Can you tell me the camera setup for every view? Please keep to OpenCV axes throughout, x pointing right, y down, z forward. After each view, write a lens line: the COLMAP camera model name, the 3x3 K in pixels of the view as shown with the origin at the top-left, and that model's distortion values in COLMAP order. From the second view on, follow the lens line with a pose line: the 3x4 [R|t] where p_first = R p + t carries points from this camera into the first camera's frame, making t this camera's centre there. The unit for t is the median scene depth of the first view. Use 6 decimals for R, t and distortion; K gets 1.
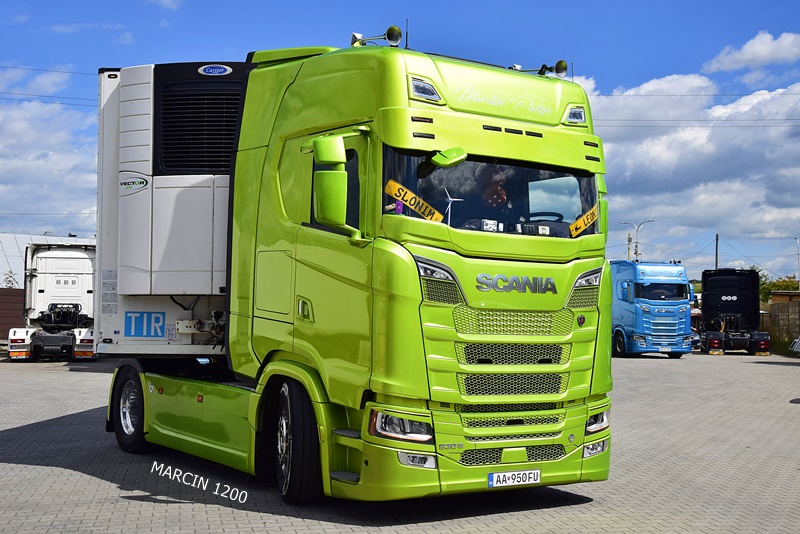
lens RADIAL K [[1125.7, 0, 400.0], [0, 1125.7, 267.0], [0, 0, 1]] dist [-0.210980, -0.003787]
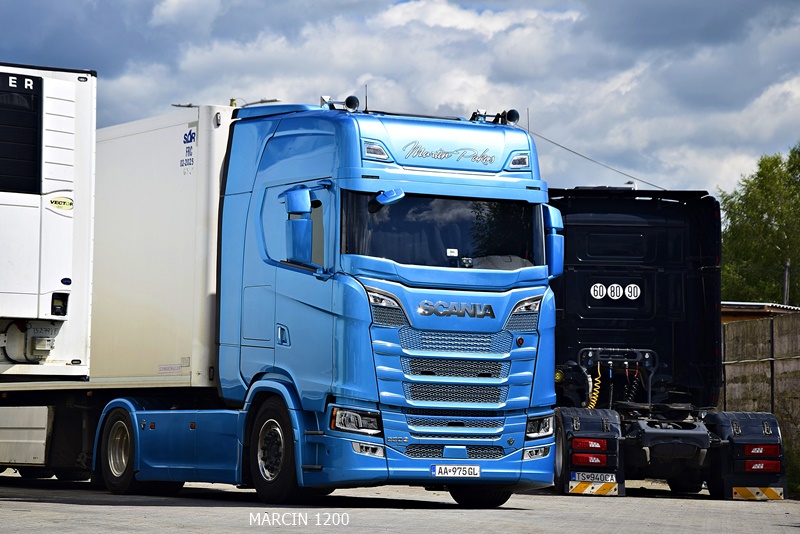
lens RADIAL K [[2449.4, 0, 400.0], [0, 2449.4, 267.0], [0, 0, 1]] dist [-0.075793, -0.320783]
pose [[0.996882, -0.019191, -0.076537, 0.250303], [0.016645, 0.999291, -0.033762, 0.058260], [0.077130, 0.032382, 0.996495, -1.647984]]
